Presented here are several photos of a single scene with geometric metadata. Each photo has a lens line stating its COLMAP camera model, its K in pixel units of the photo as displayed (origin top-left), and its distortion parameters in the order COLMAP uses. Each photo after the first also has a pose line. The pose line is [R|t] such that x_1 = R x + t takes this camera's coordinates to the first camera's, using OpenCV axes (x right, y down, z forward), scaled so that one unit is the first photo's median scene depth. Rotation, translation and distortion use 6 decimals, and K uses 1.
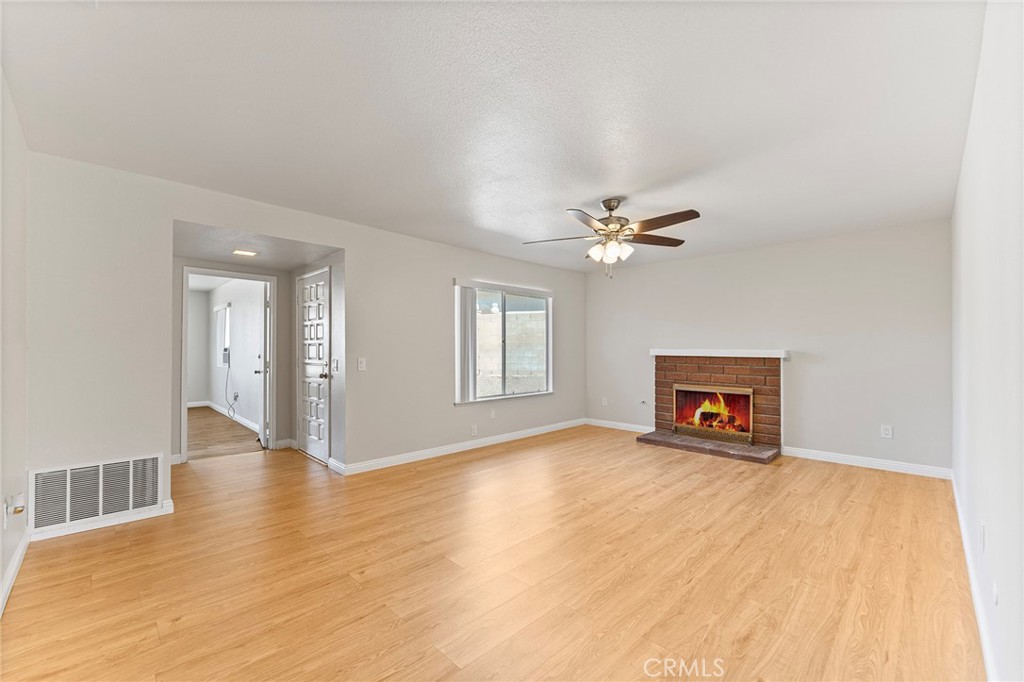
lens RADIAL K [[406.4, 0, 518.2], [0, 406.4, 344.5], [0, 0, 1]] dist [-0.000383, -0.000202]
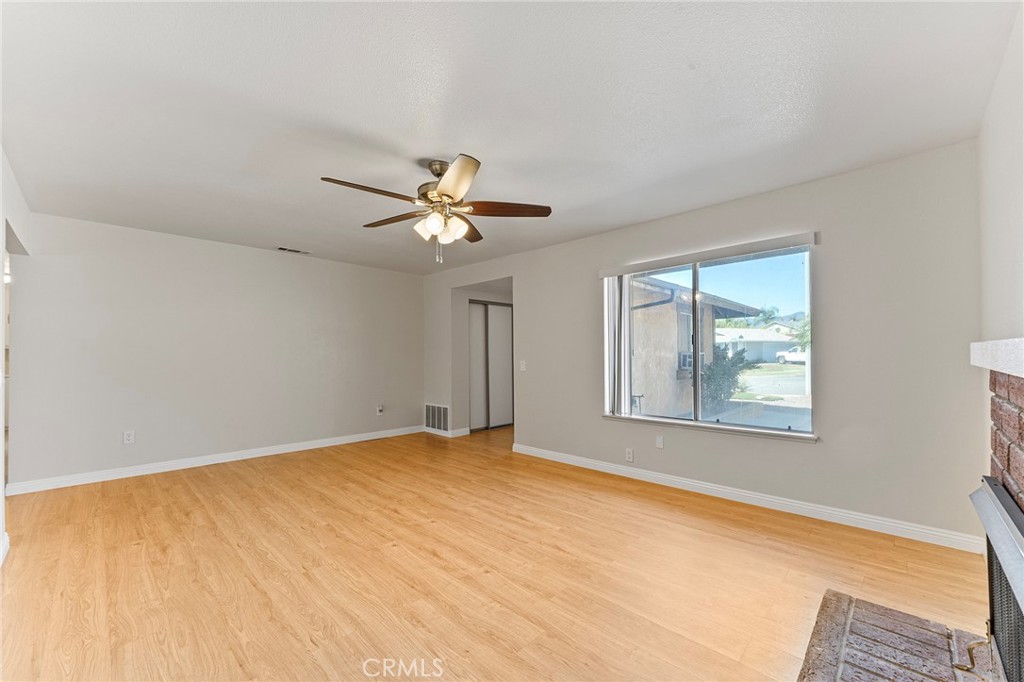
lens RADIAL K [[435.2, 0, 525.2], [0, 435.2, 355.7], [0, 0, 1]] dist [-0.000838, -0.000064]
pose [[-0.000610, -0.001954, -0.999998, 0.900978], [0.020569, 0.999786, -0.001967, 0.020236], [0.999788, -0.020571, -0.000570, 0.979031]]
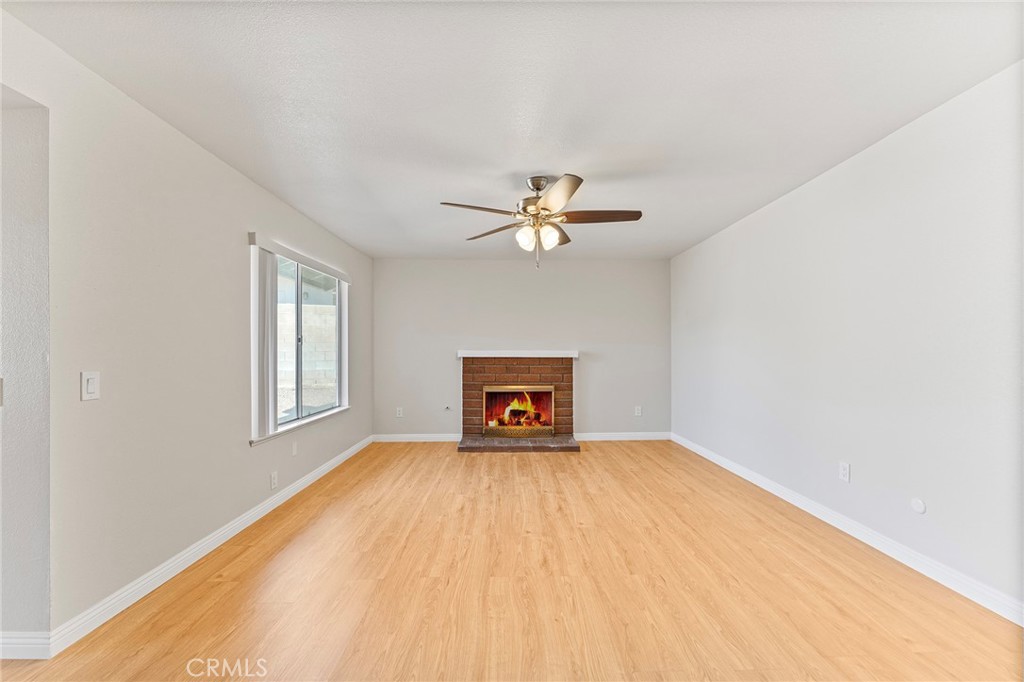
lens RADIAL K [[408.9, 0, 510.7], [0, 408.9, 346.6], [0, 0, 1]] dist [-0.001302, -0.000160]
pose [[0.709235, 0.004387, 0.704958, -0.362403], [-0.003784, 0.999990, -0.002415, 0.005952], [-0.704962, -0.000955, 0.709245, 0.354276]]
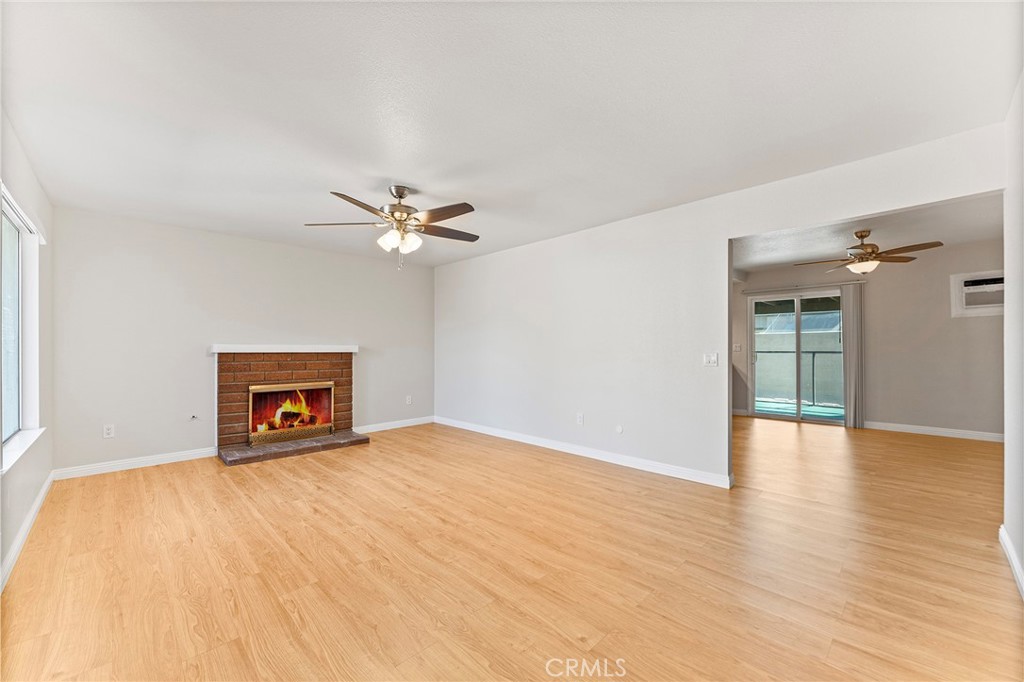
lens RADIAL K [[406.4, 0, 518.2], [0, 406.4, 344.5], [0, 0, 1]] dist [-0.000383, -0.000202]
pose [[0.025710, 0.003426, 0.999664, -0.604731], [-0.009205, 0.999953, -0.003190, 0.011339], [-0.999627, -0.009120, 0.025741, 0.587278]]
